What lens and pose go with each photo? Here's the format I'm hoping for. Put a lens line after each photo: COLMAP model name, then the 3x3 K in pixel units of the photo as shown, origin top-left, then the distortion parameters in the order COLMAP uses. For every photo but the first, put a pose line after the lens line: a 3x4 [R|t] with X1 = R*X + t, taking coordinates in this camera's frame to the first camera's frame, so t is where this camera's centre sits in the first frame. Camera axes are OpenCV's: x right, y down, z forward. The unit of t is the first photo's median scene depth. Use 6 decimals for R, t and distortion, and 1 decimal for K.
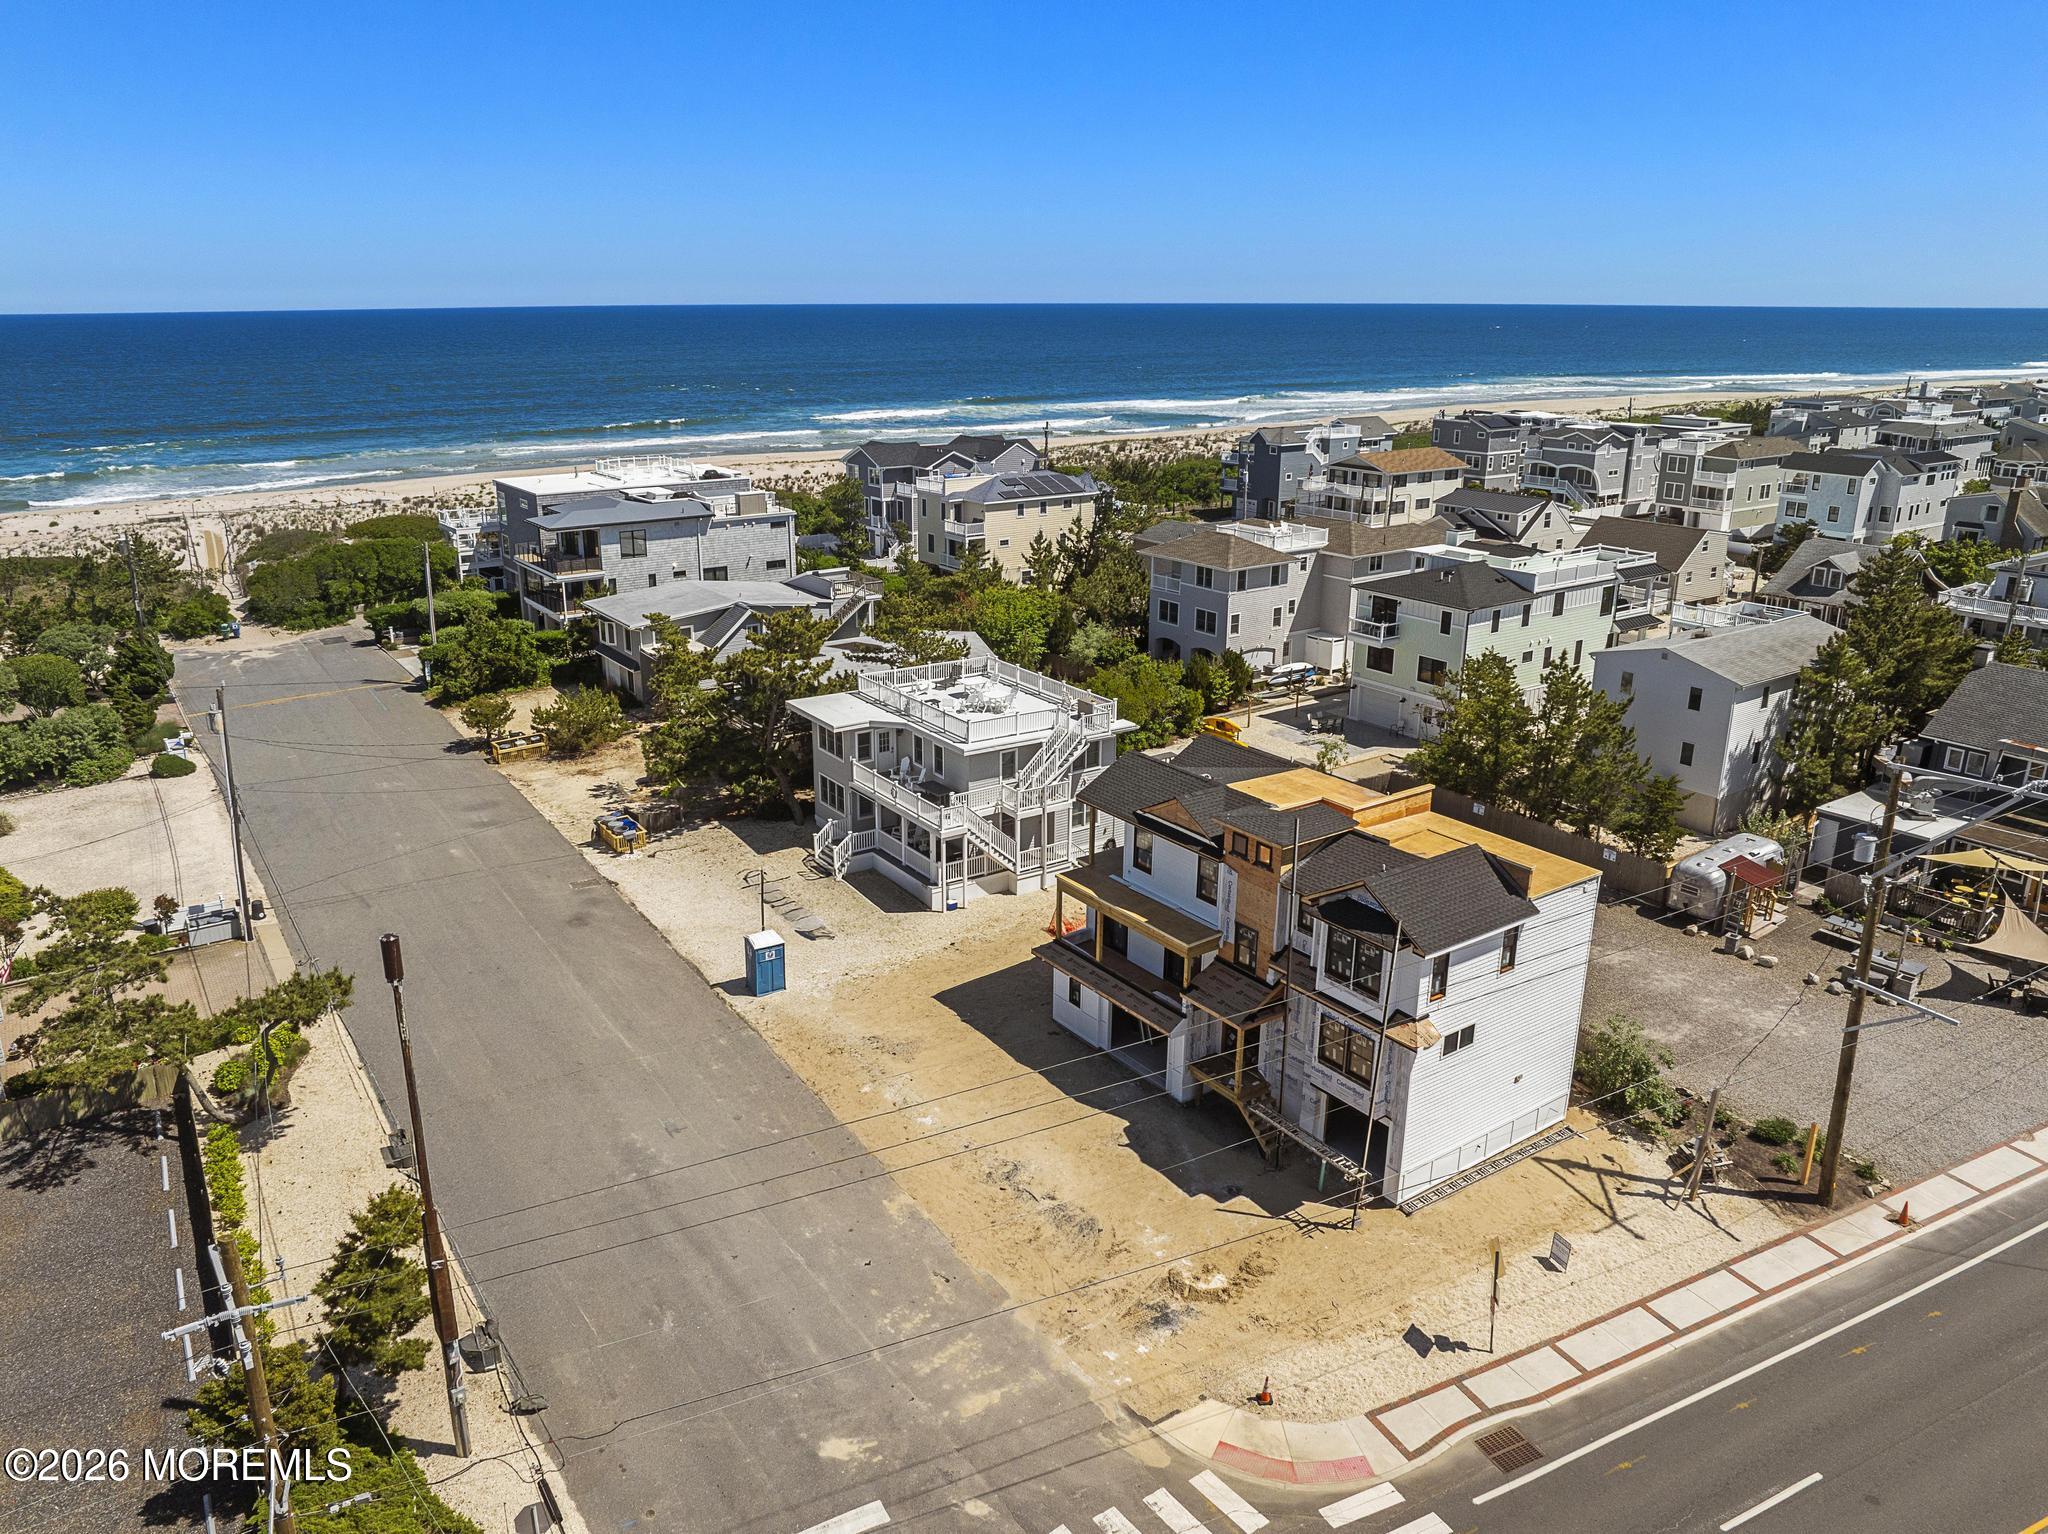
lens RADIAL K [[1446.3, 0, 1043.4], [0, 1446.3, 722.2], [0, 0, 1]] dist [-0.036454, -0.002171]
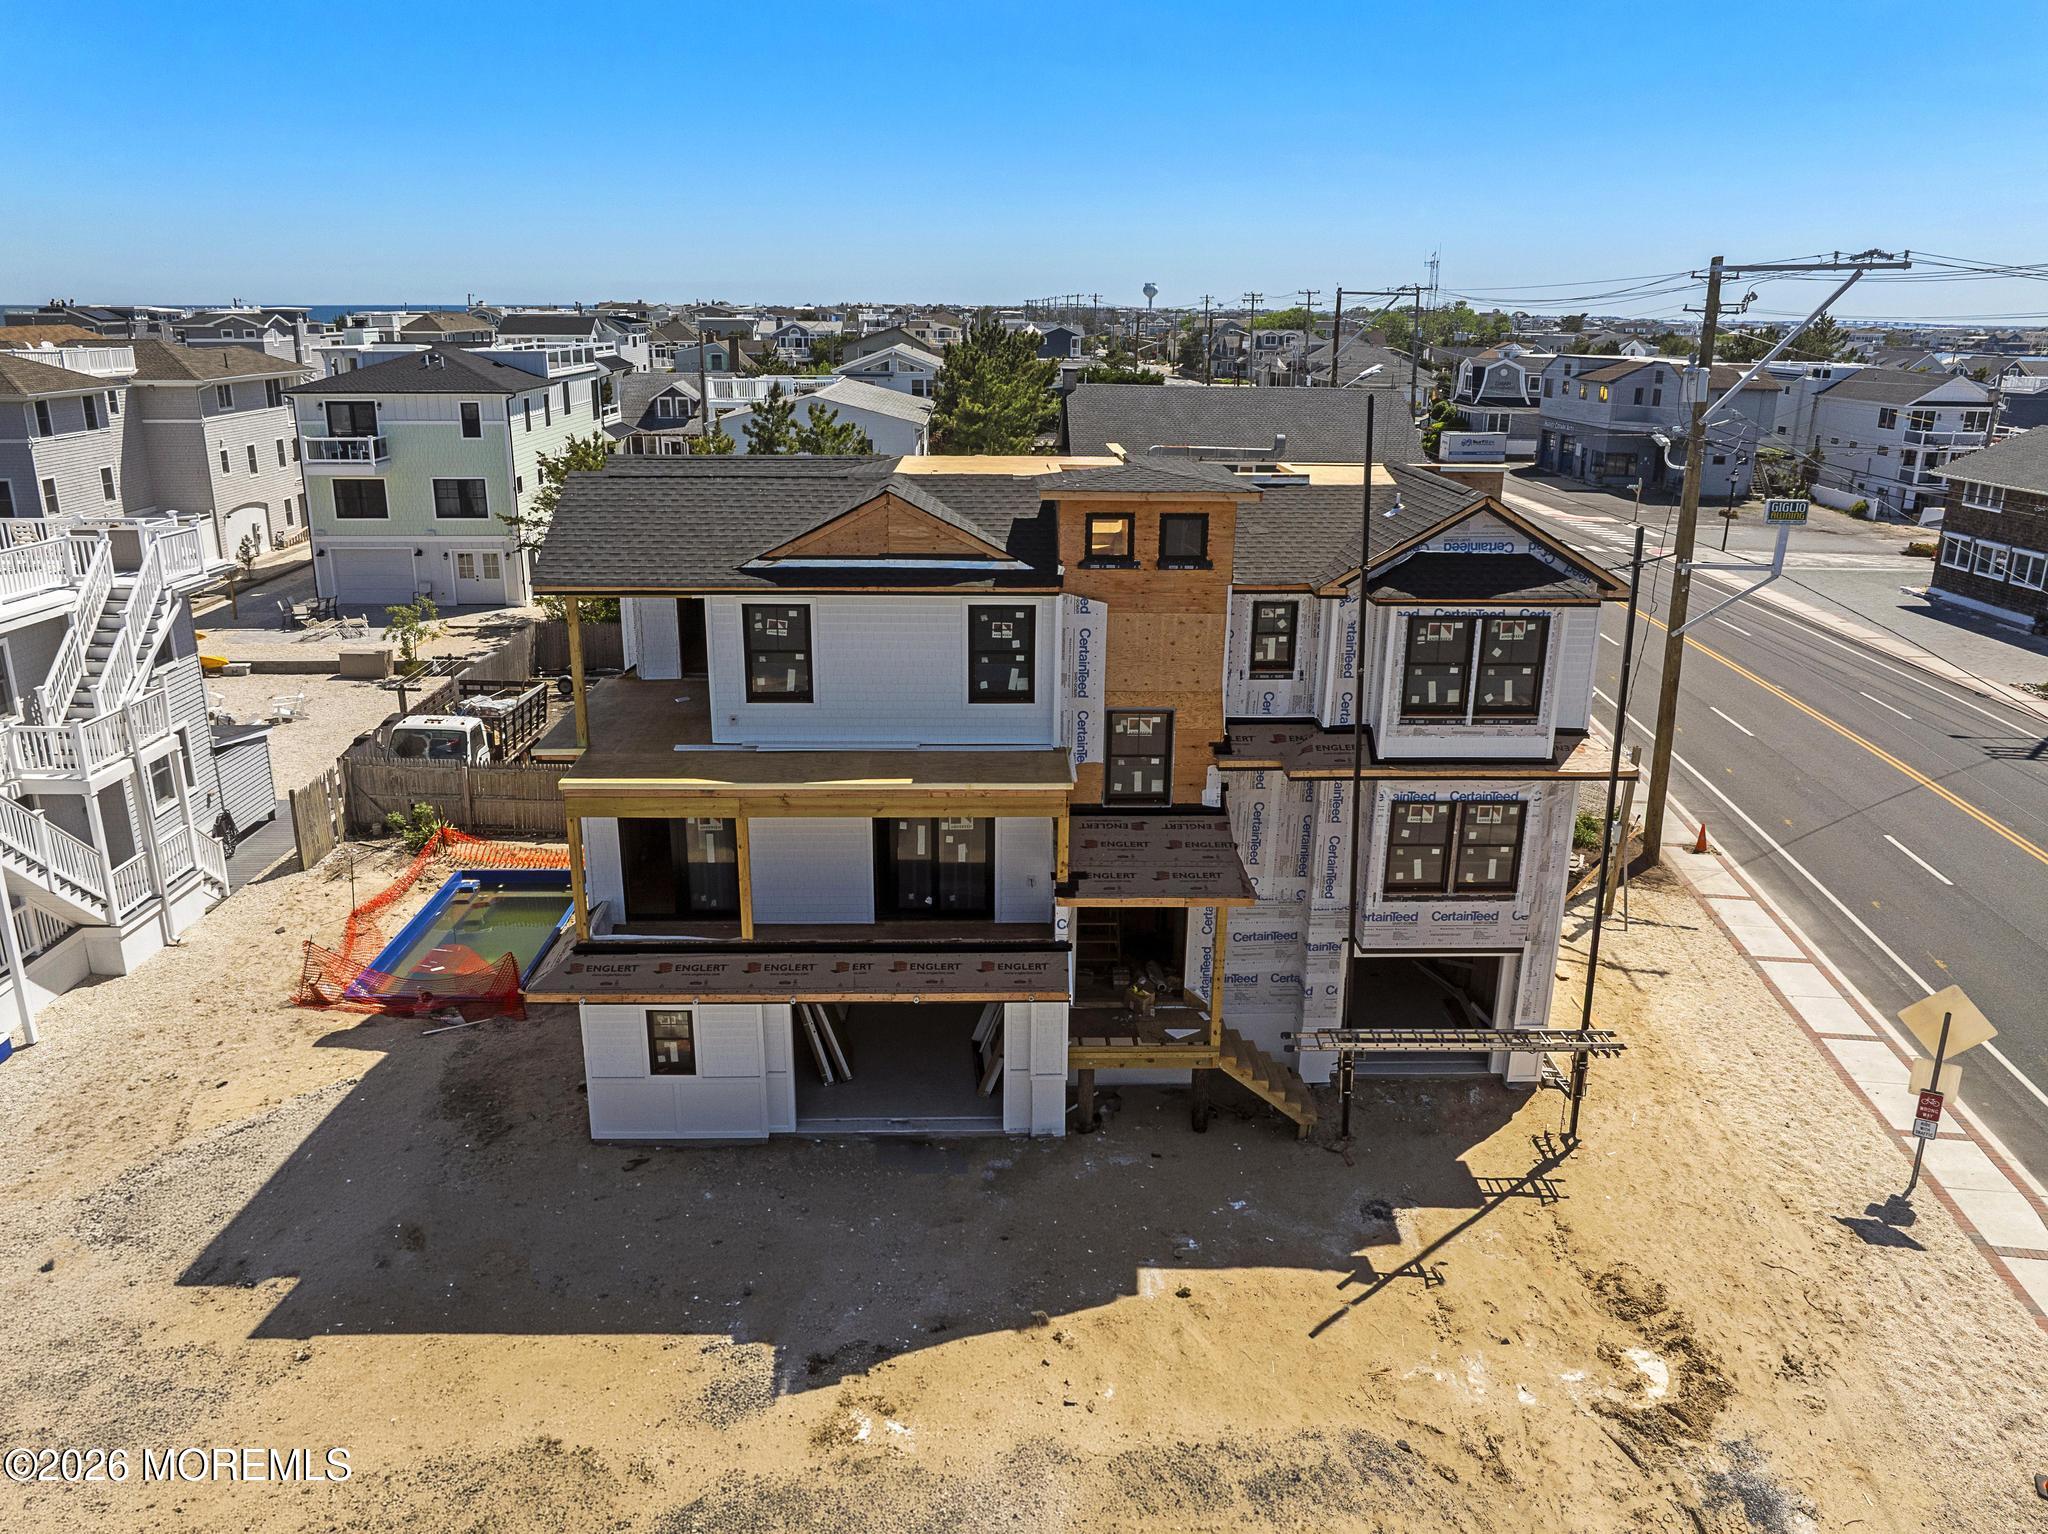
lens RADIAL K [[1434.1, 0, 1026.4], [0, 1434.1, 760.6], [0, 0, 1]] dist [-0.039205, 0.001932]
pose [[0.557621, -0.249562, 0.791693, -0.175106], [0.222330, 0.963793, 0.147217, 0.054776], [-0.799767, 0.093926, 0.592916, 0.515079]]
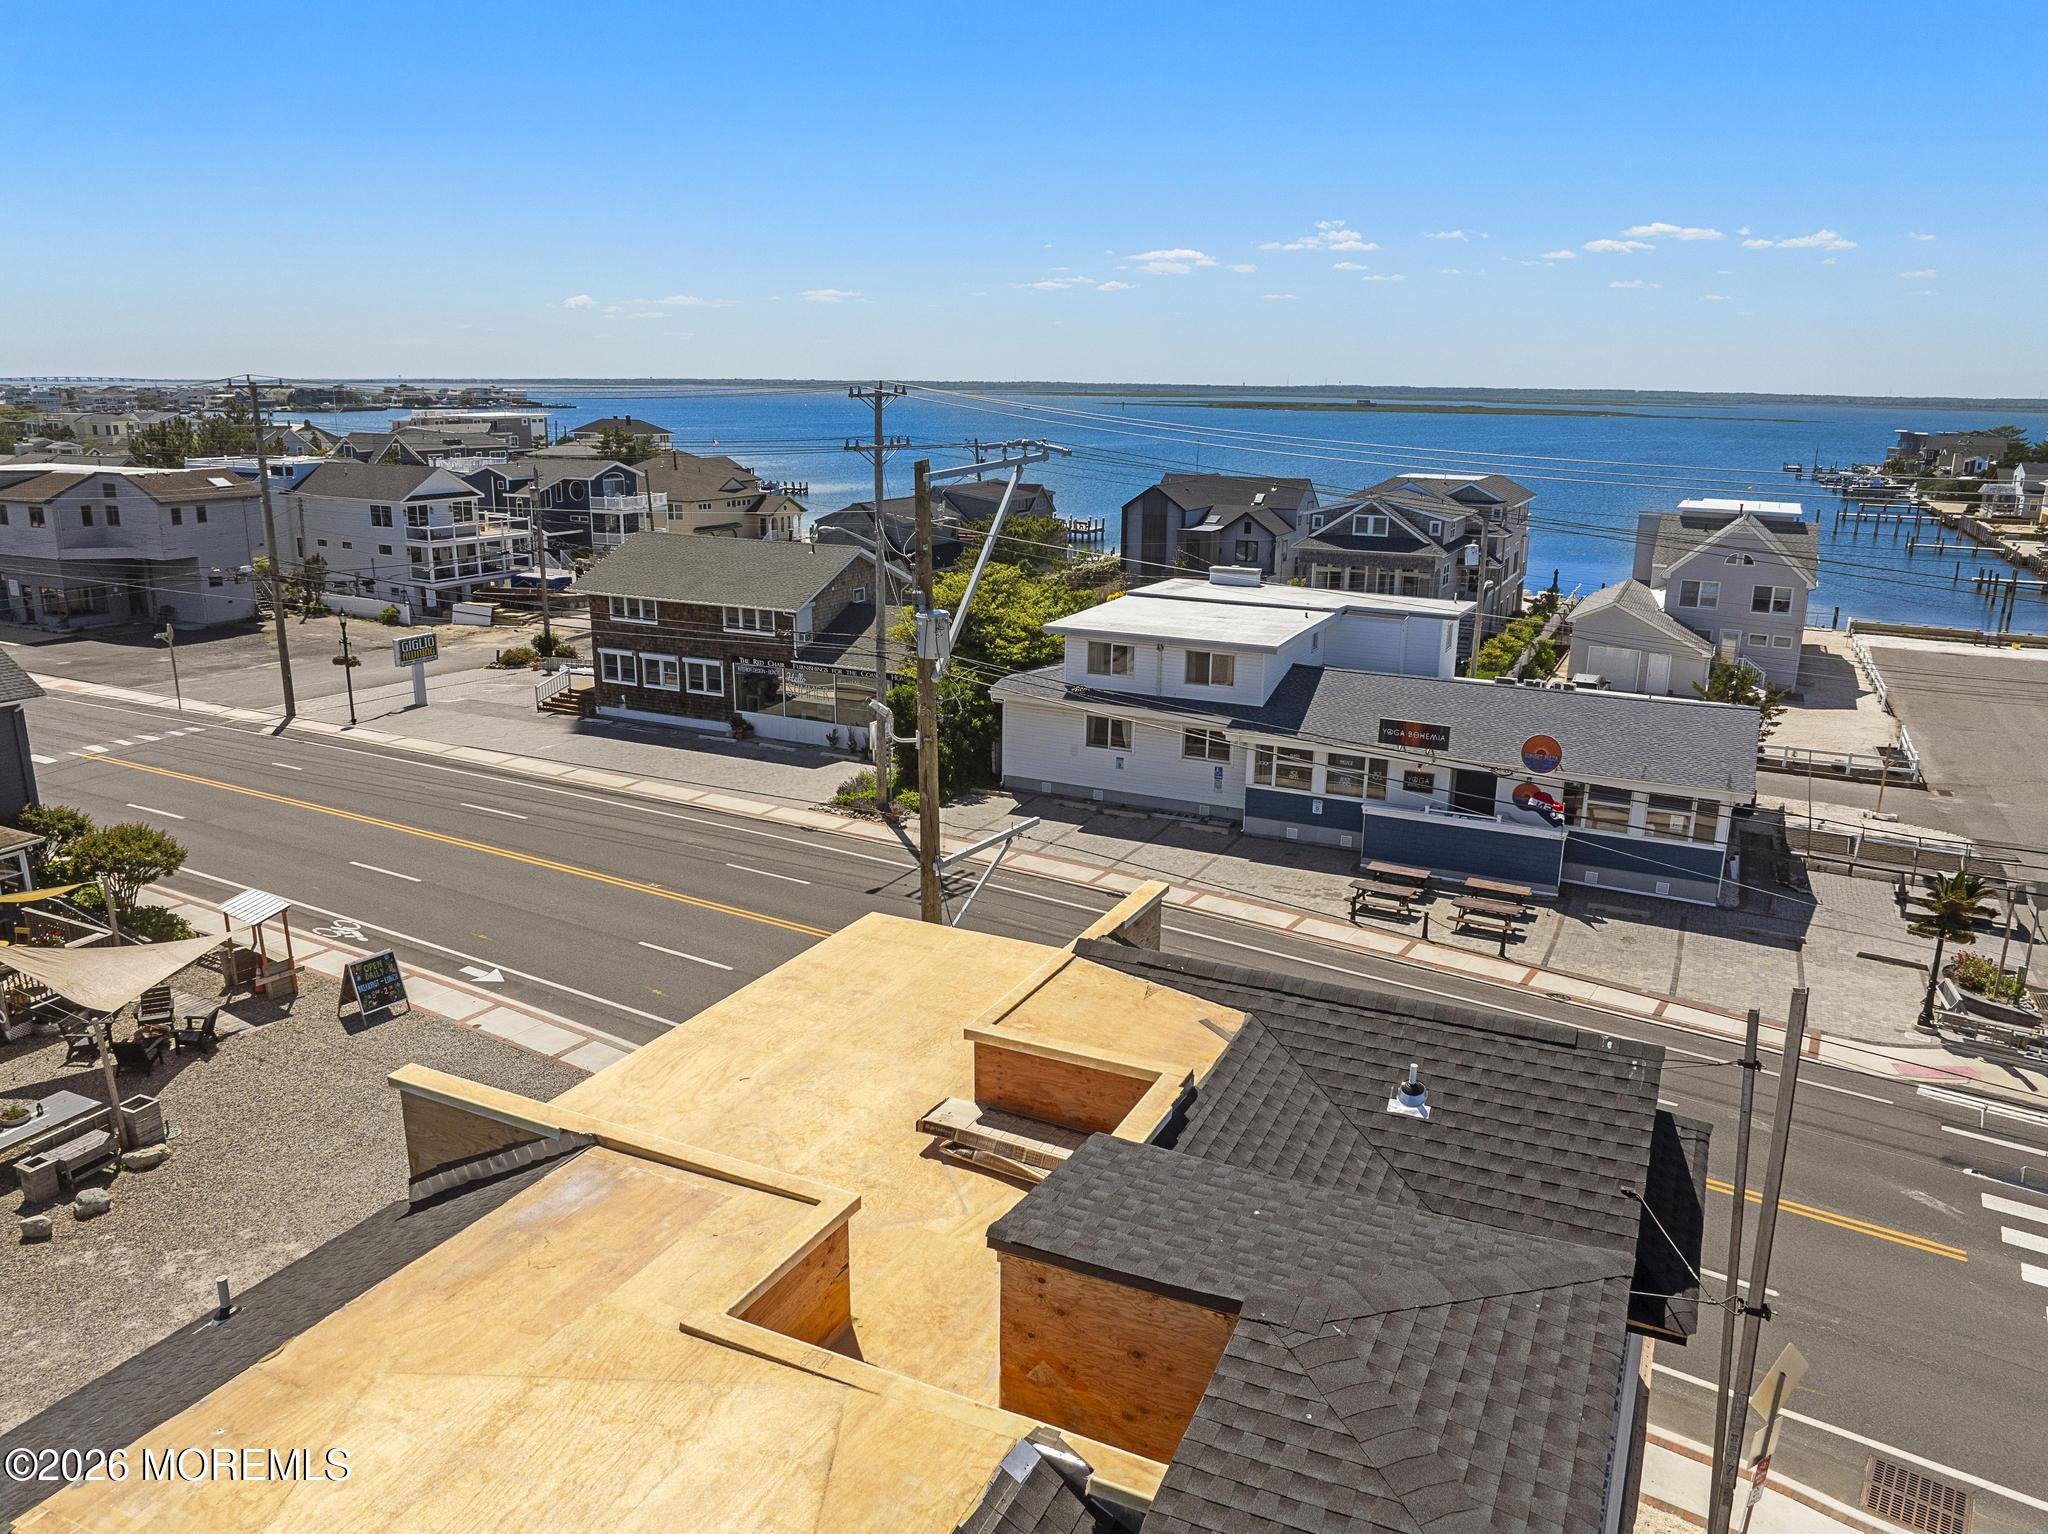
lens RADIAL K [[1457.4, 0, 996.0], [0, 1457.4, 750.9], [0, 0, 1]] dist [-0.024647, -0.000495]
pose [[-0.458349, -0.225379, 0.859721, 0.029163], [0.235961, 0.901741, 0.362195, -0.044624], [-0.856877, 0.368872, -0.360132, 0.727657]]
